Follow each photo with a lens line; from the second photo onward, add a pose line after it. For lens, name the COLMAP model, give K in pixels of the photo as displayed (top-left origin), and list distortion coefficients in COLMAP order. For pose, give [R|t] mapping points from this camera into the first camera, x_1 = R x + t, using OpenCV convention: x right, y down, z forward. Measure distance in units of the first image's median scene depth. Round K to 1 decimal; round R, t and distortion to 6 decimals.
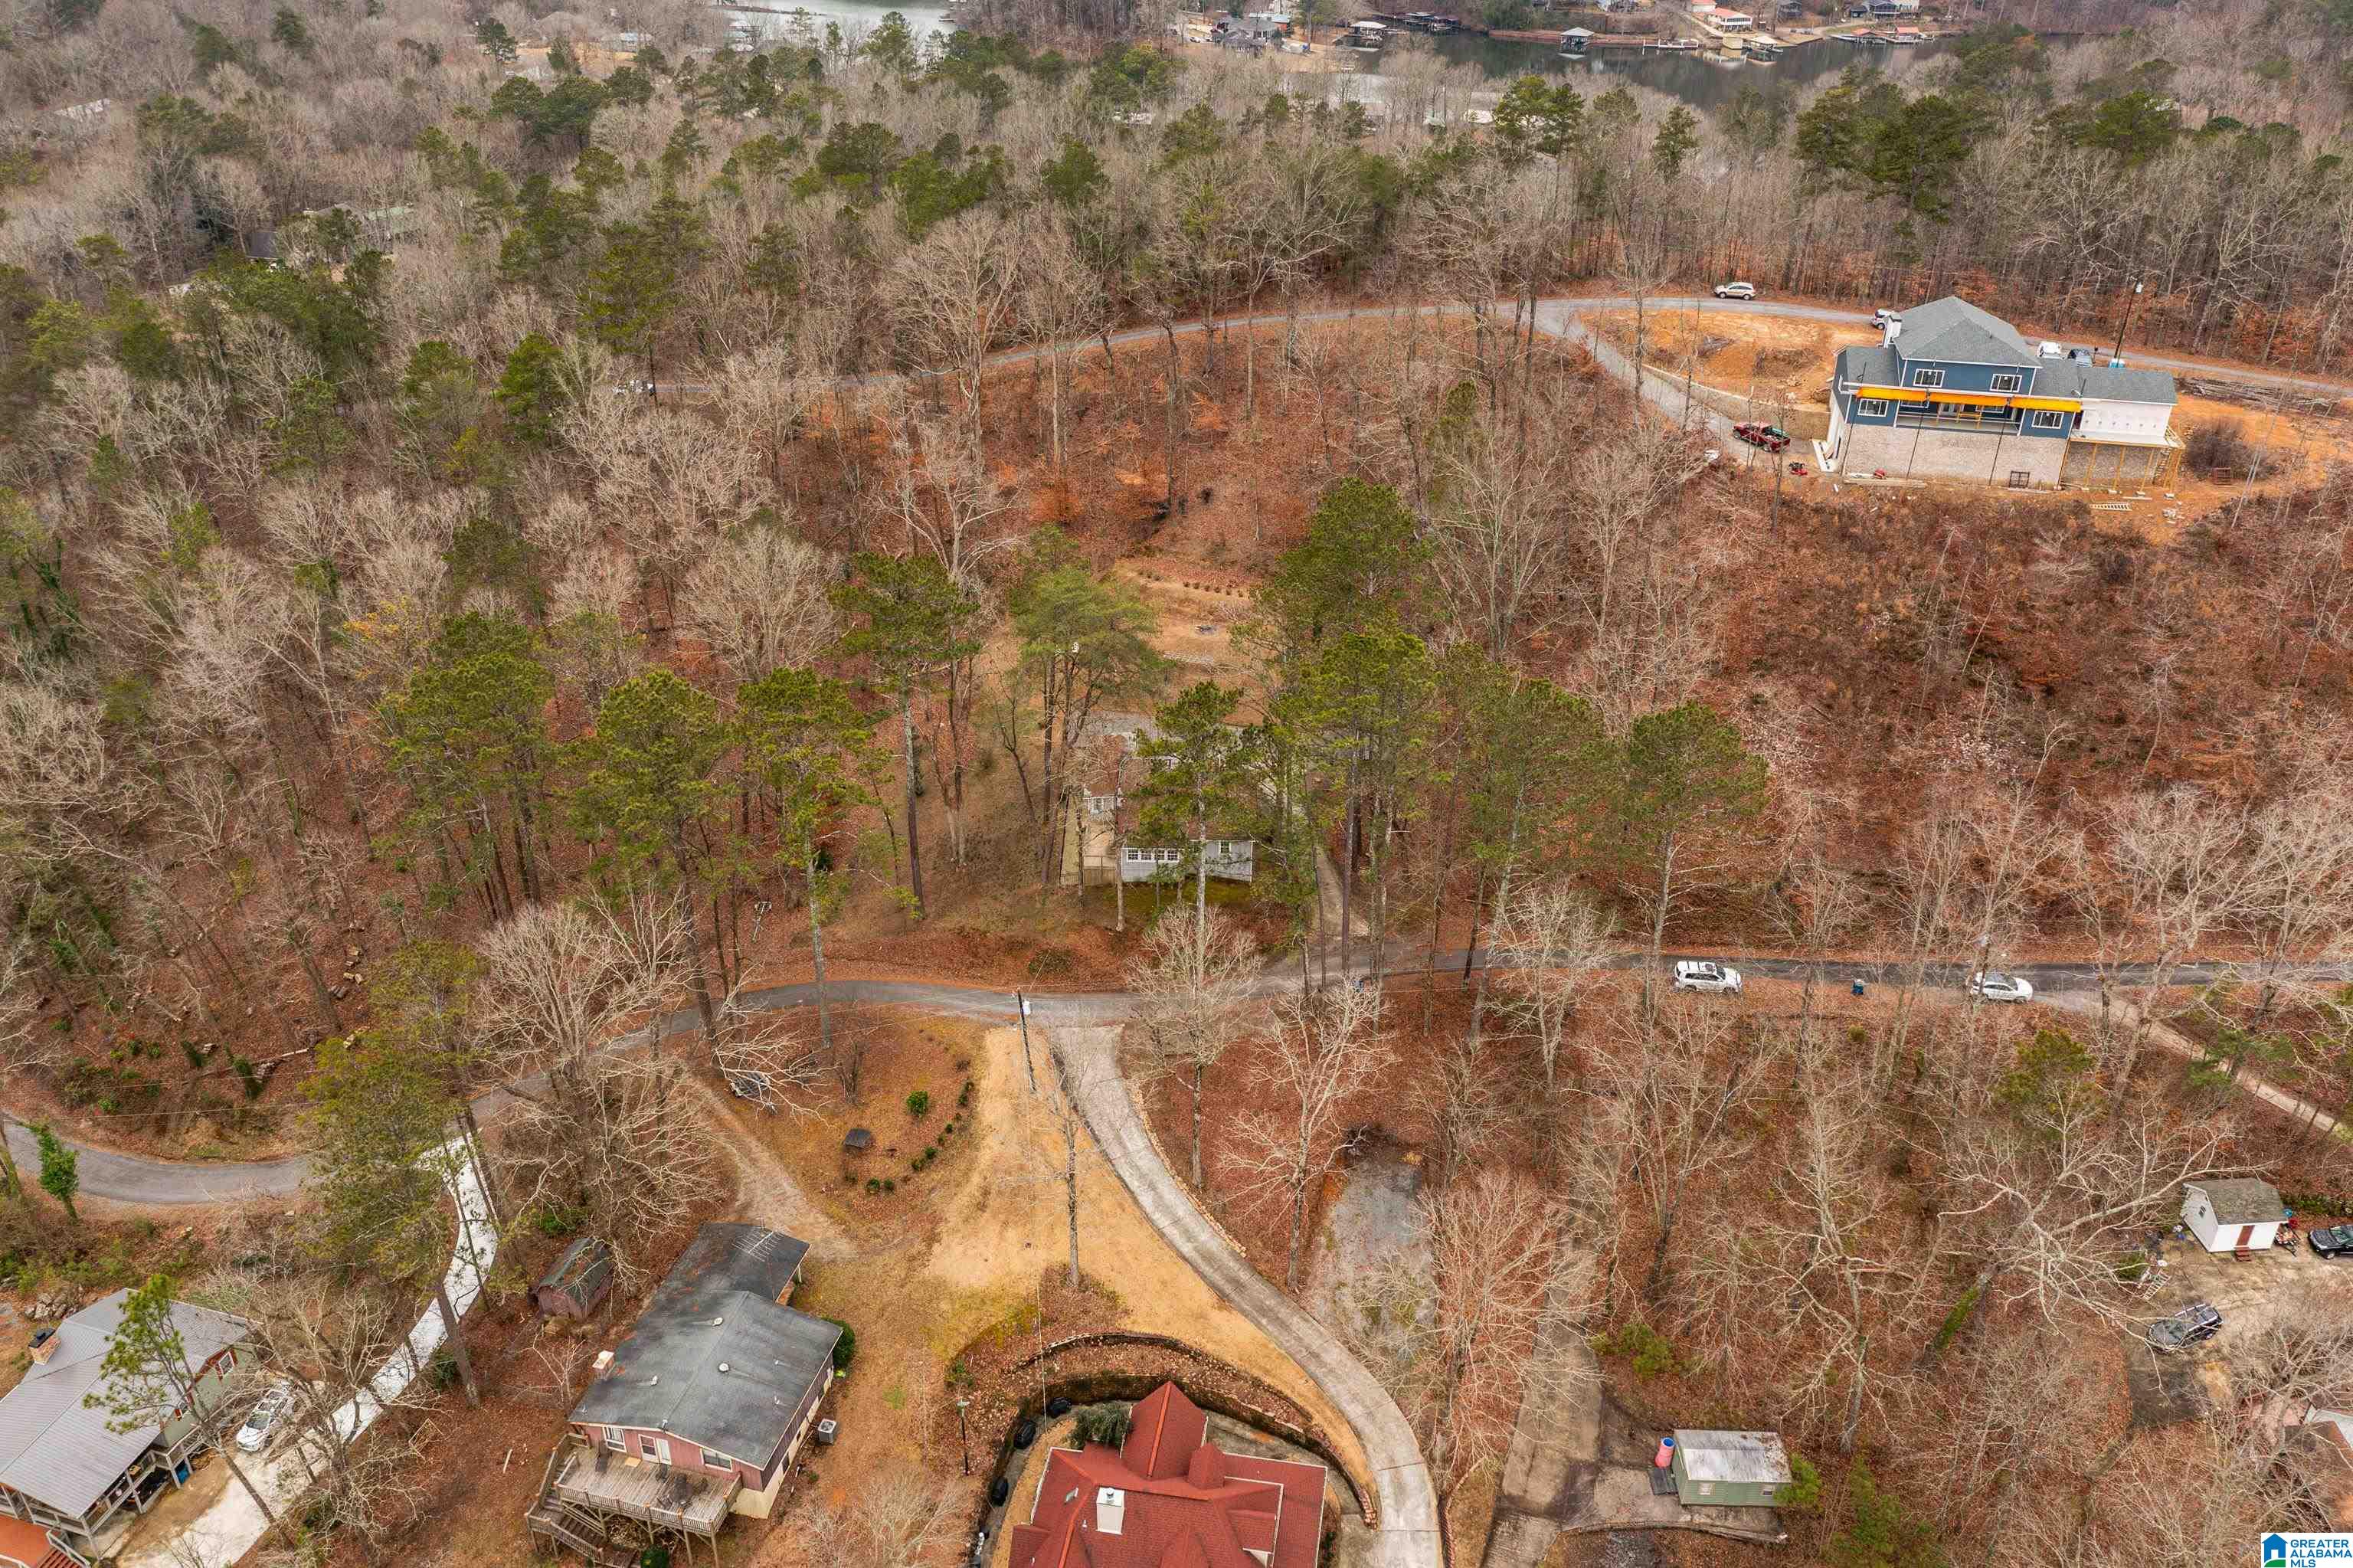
lens RADIAL K [[1865.6, 0, 1178.0], [0, 1865.6, 775.0], [0, 0, 1]] dist [-0.014337, -0.001841]
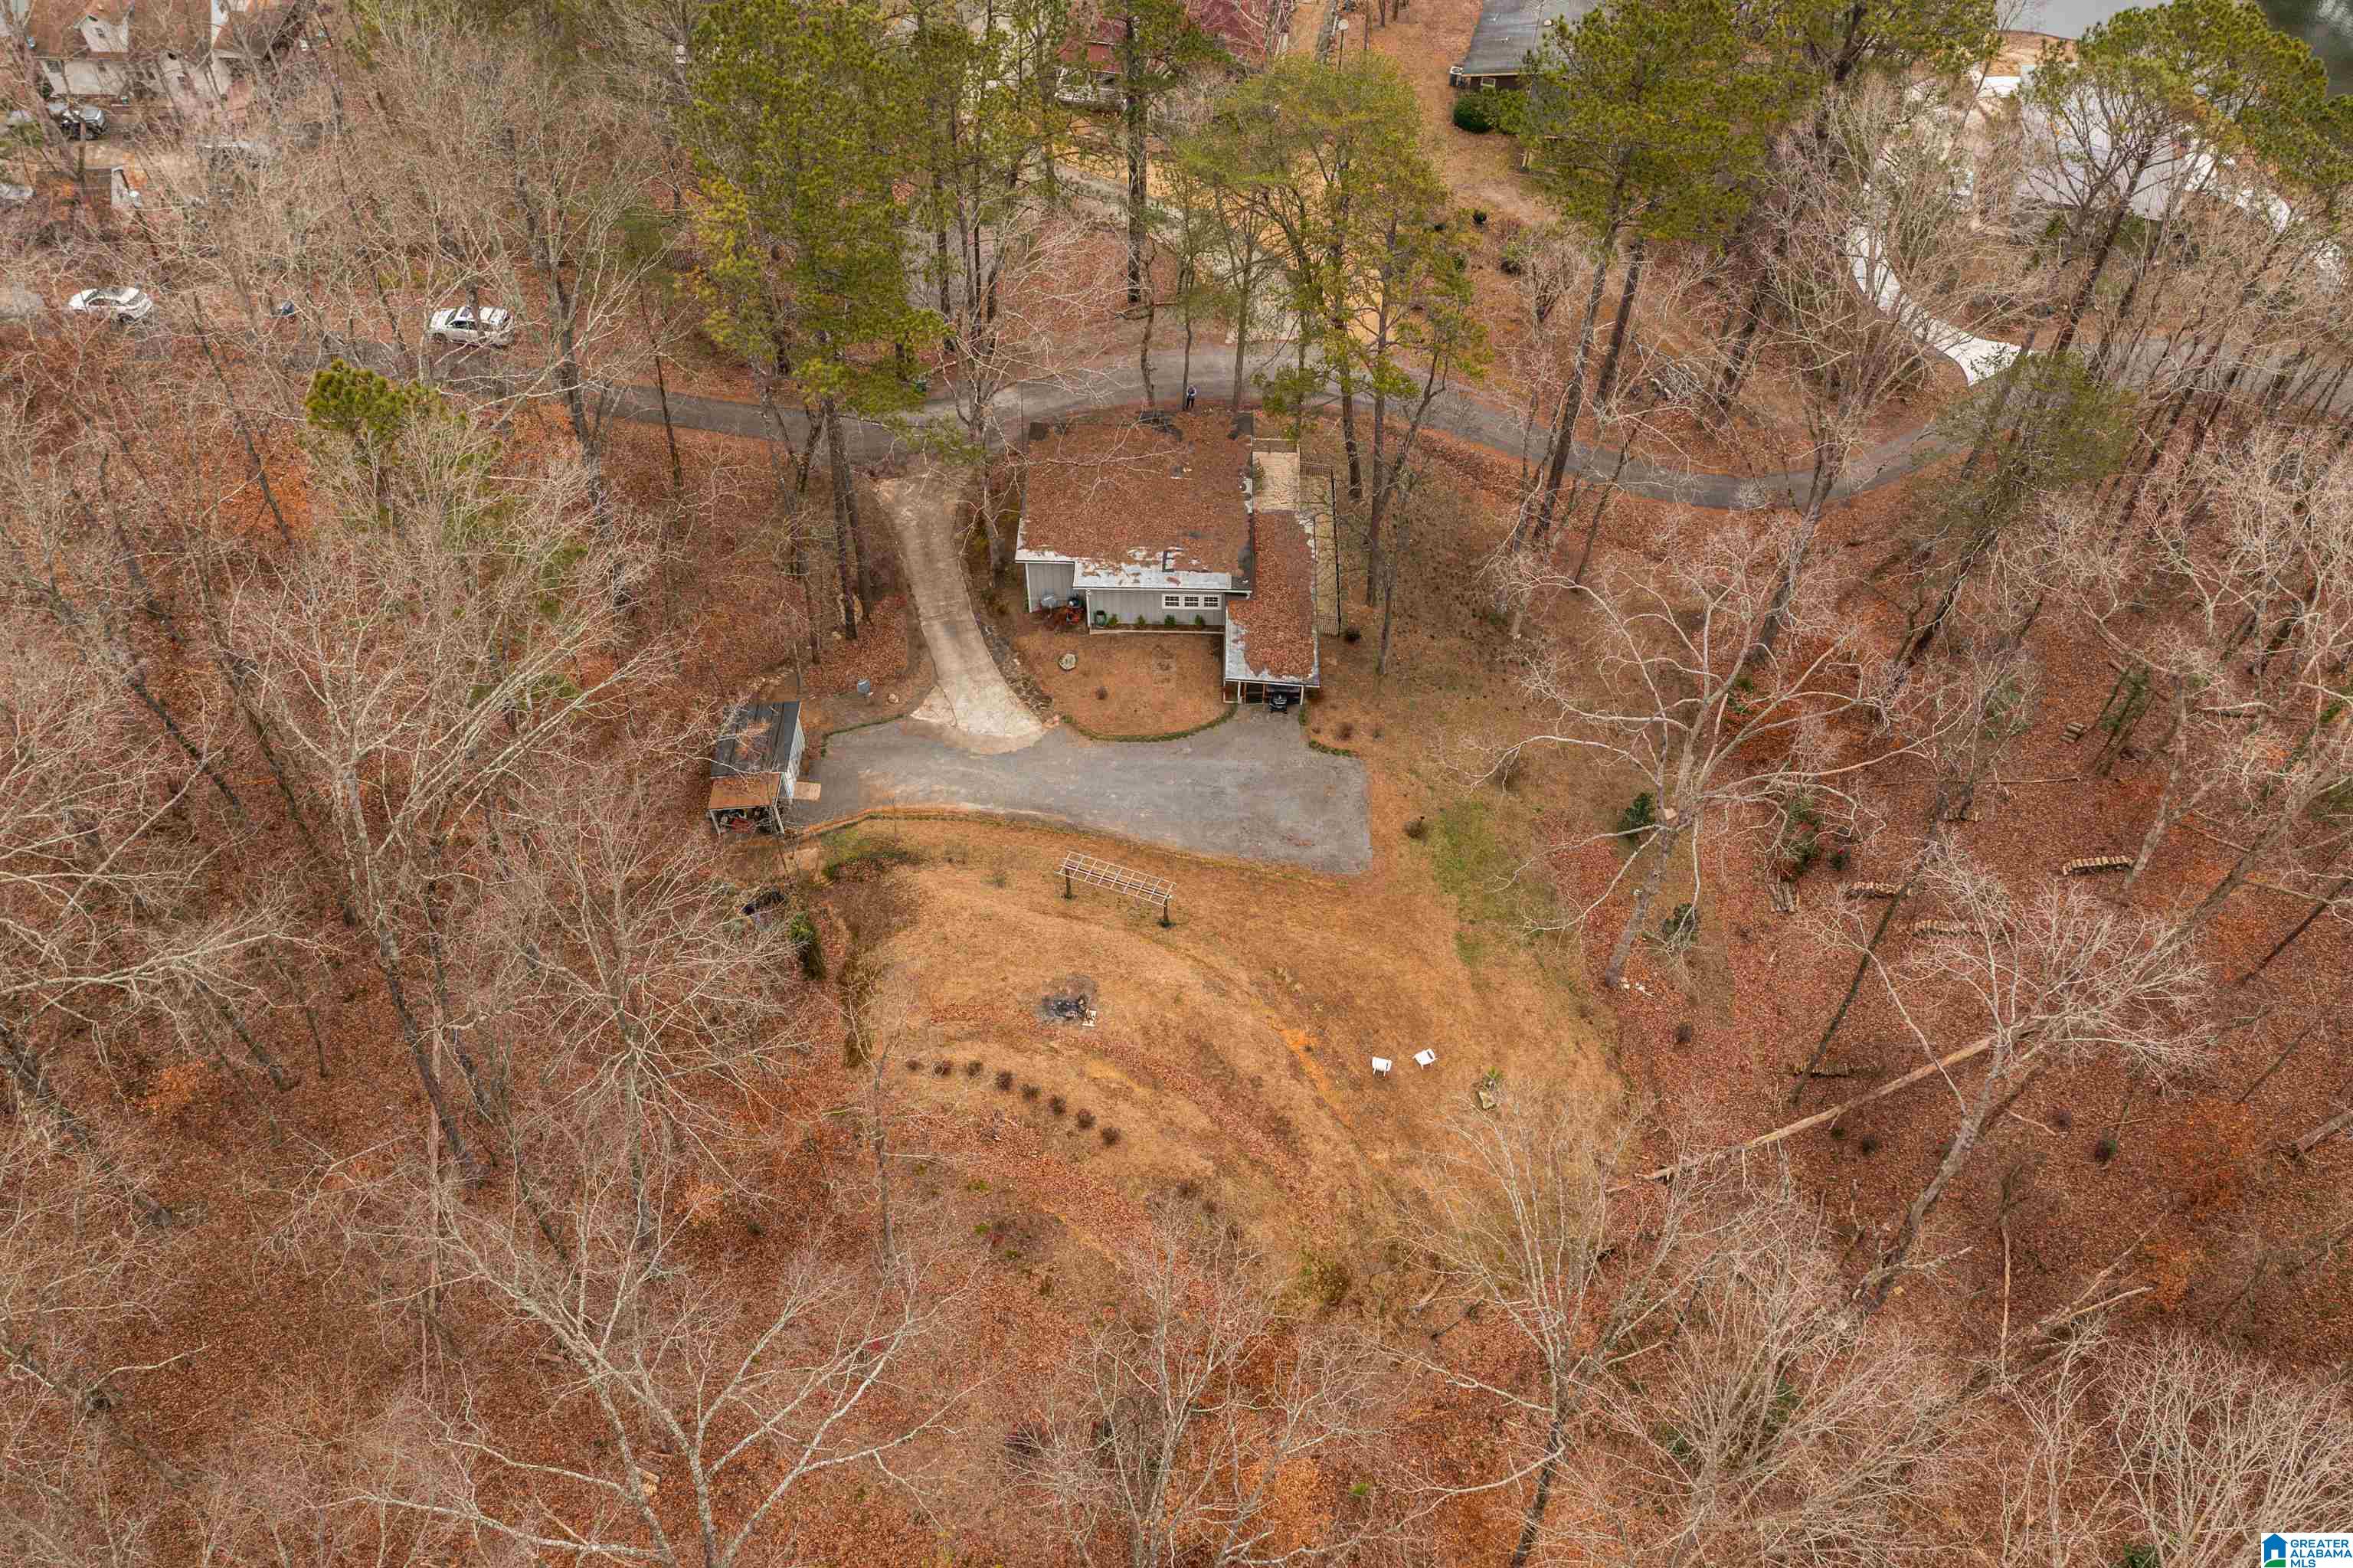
lens RADIAL K [[1865.6, 0, 1178.0], [0, 1865.6, 775.0], [0, 0, 1]] dist [-0.014337, -0.001841]
pose [[-0.999843, -0.017388, -0.003402, -0.006855], [-0.005388, 0.115447, 0.993299, -0.503654], [-0.016879, 0.993161, -0.115523, 1.010264]]
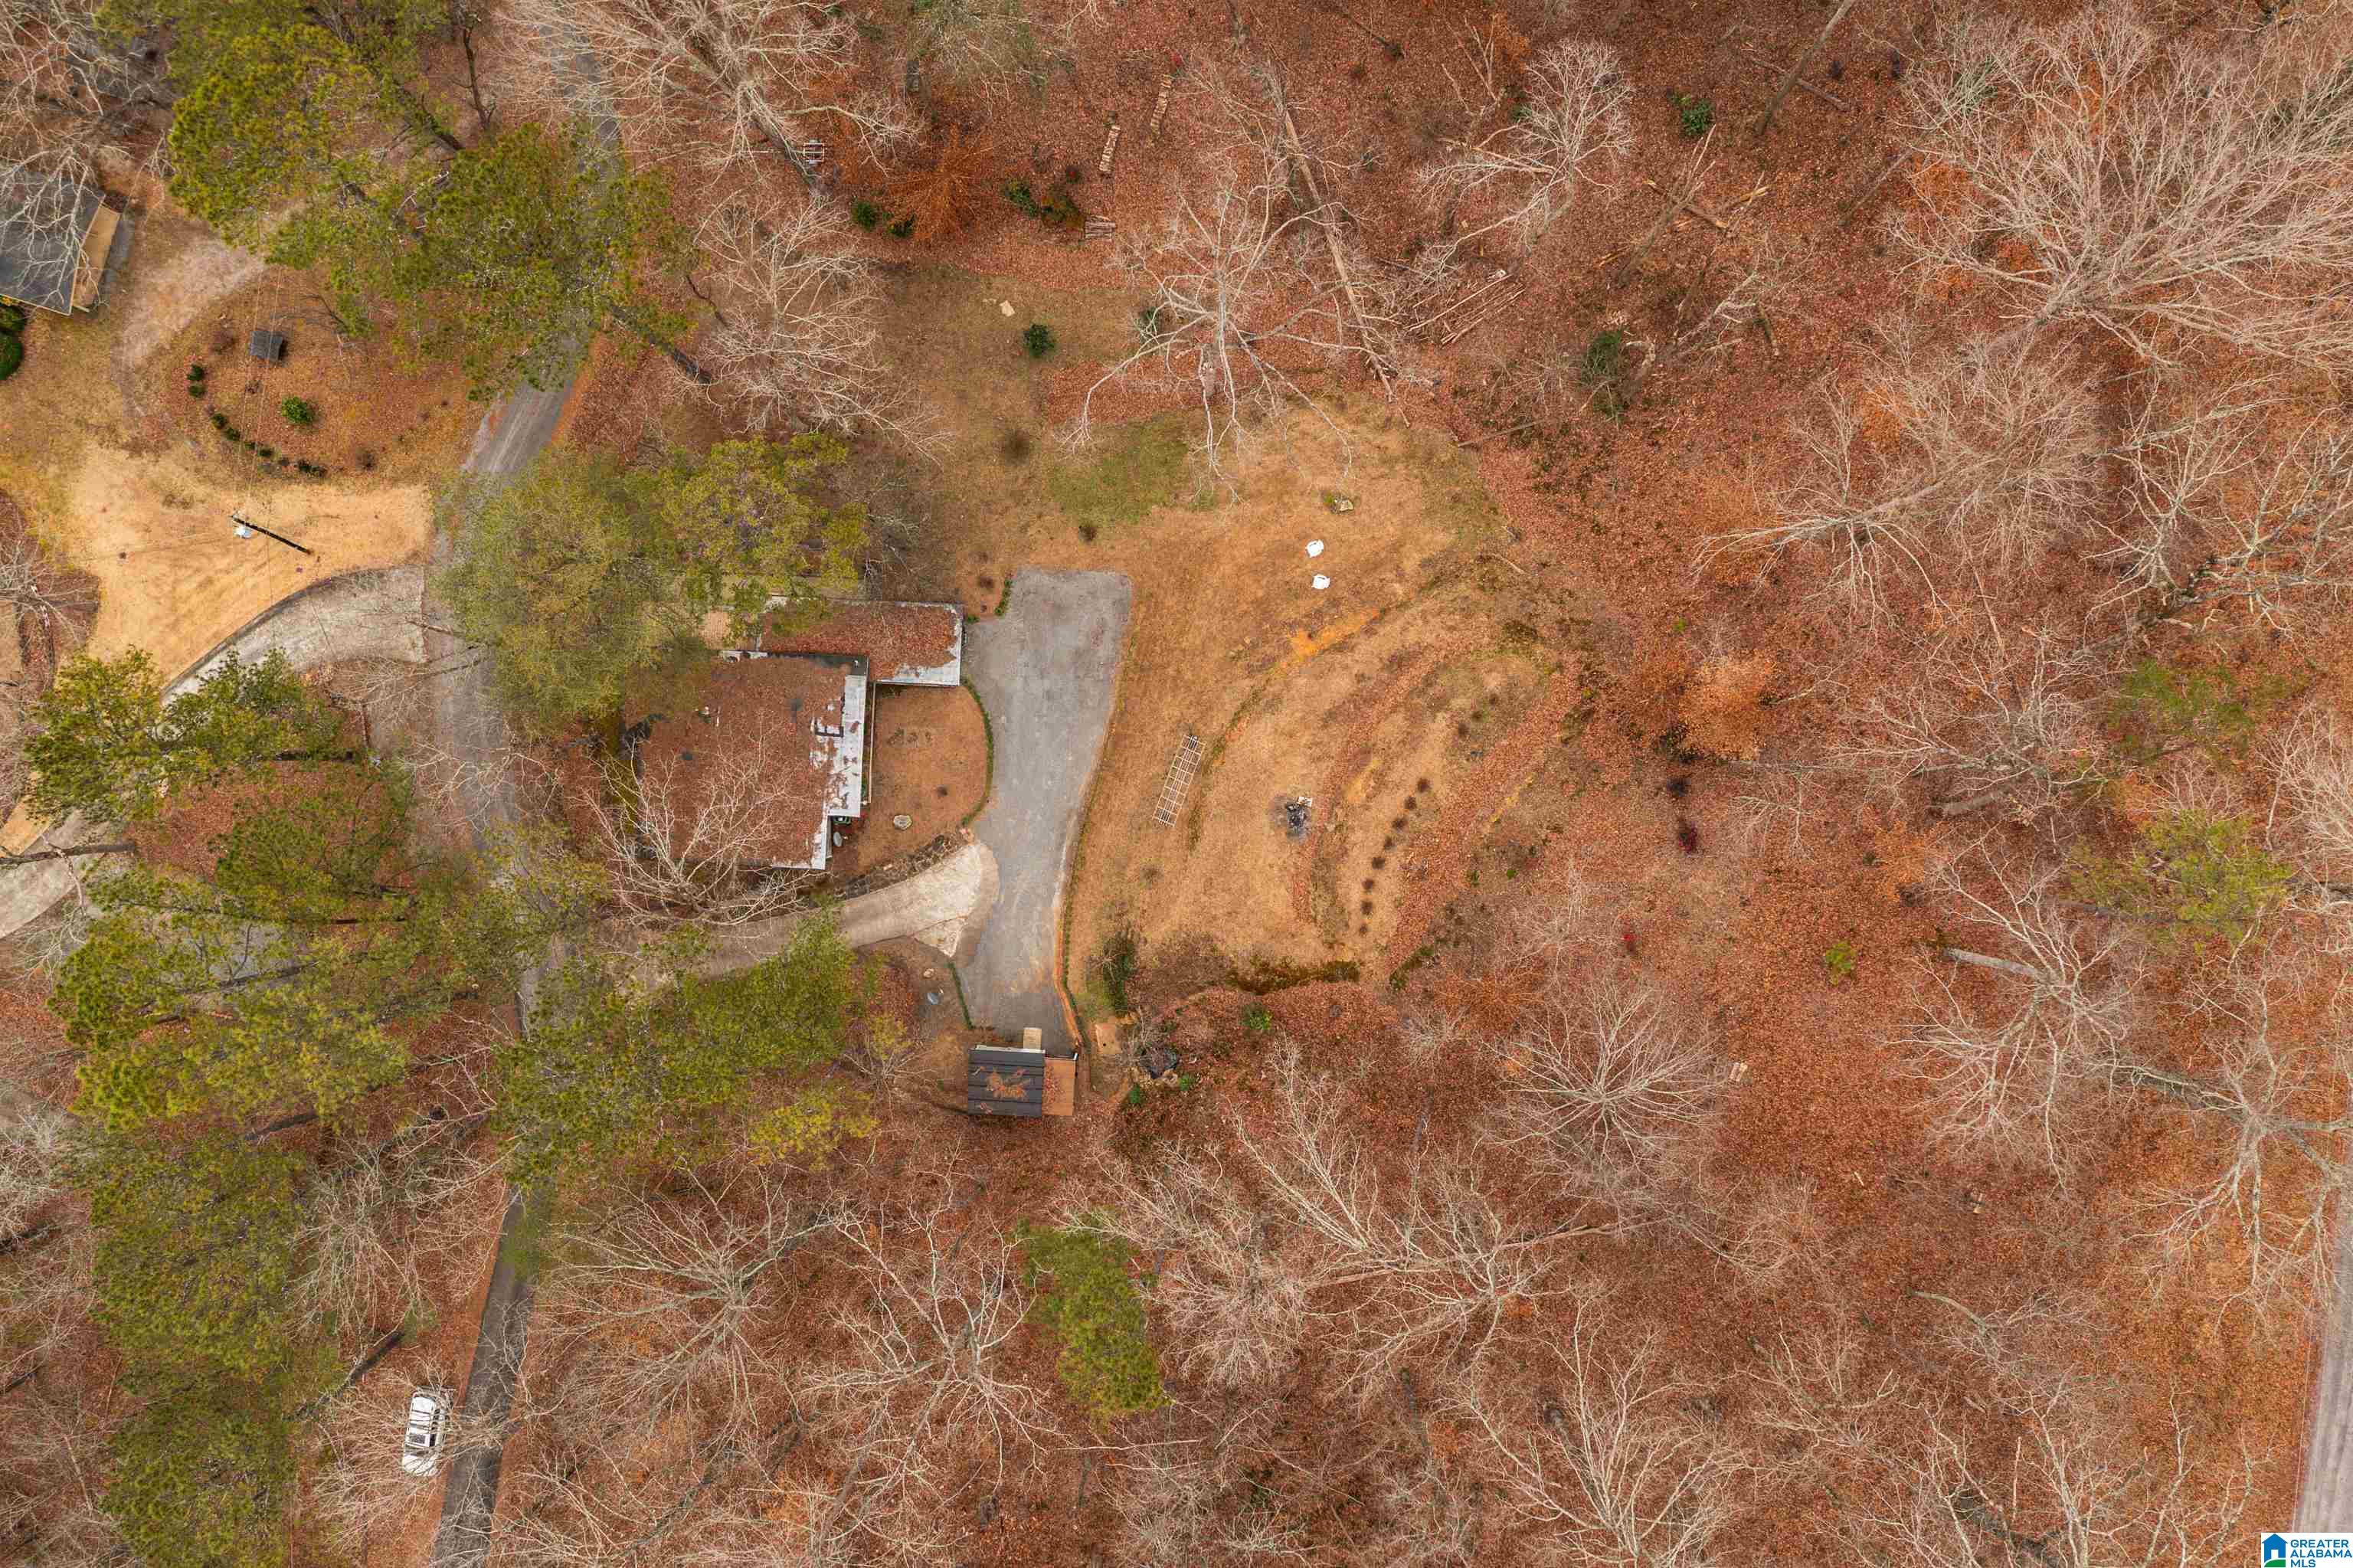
lens RADIAL K [[1865.6, 0, 1178.0], [0, 1865.6, 775.0], [0, 0, 1]] dist [-0.014337, -0.001841]
pose [[-0.037837, 0.999283, 0.001512, 0.003440], [-0.482740, -0.019603, 0.875544, -0.549826], [0.874946, 0.032398, 0.483136, 0.713872]]
